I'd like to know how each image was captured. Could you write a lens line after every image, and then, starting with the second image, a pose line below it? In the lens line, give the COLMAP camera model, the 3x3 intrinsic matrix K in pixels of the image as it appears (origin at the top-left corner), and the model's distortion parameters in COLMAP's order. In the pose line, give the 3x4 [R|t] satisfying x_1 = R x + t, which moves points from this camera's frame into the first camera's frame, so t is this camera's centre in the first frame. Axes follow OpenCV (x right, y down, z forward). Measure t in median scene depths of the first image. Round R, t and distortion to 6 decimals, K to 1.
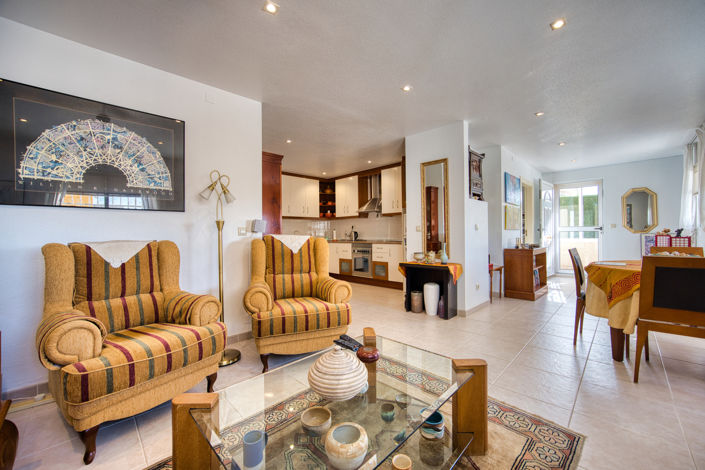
lens RADIAL K [[275.9, 0, 352.5], [0, 275.9, 235.7], [0, 0, 1]] dist [-0.022575, 0.001559]
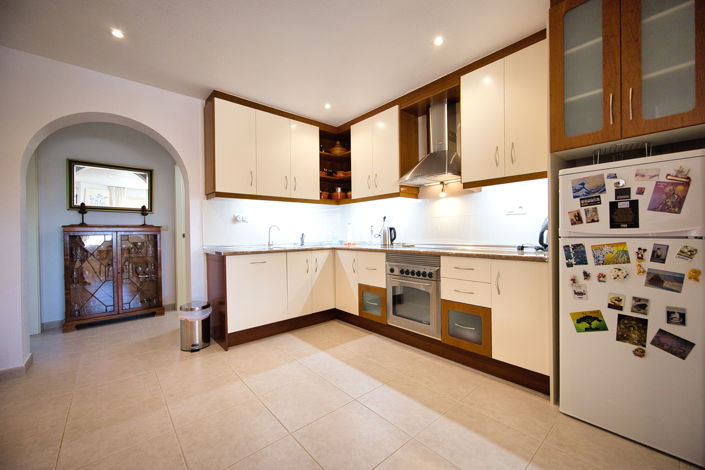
lens RADIAL K [[275.9, 0, 353.6], [0, 275.9, 235.4], [0, 0, 1]] dist [-0.022575, 0.001559]
pose [[0.998304, 0.001854, -0.058182, -0.028490], [-0.001503, 0.999980, 0.006078, -0.003012], [0.058192, -0.005980, 0.998287, 0.520165]]
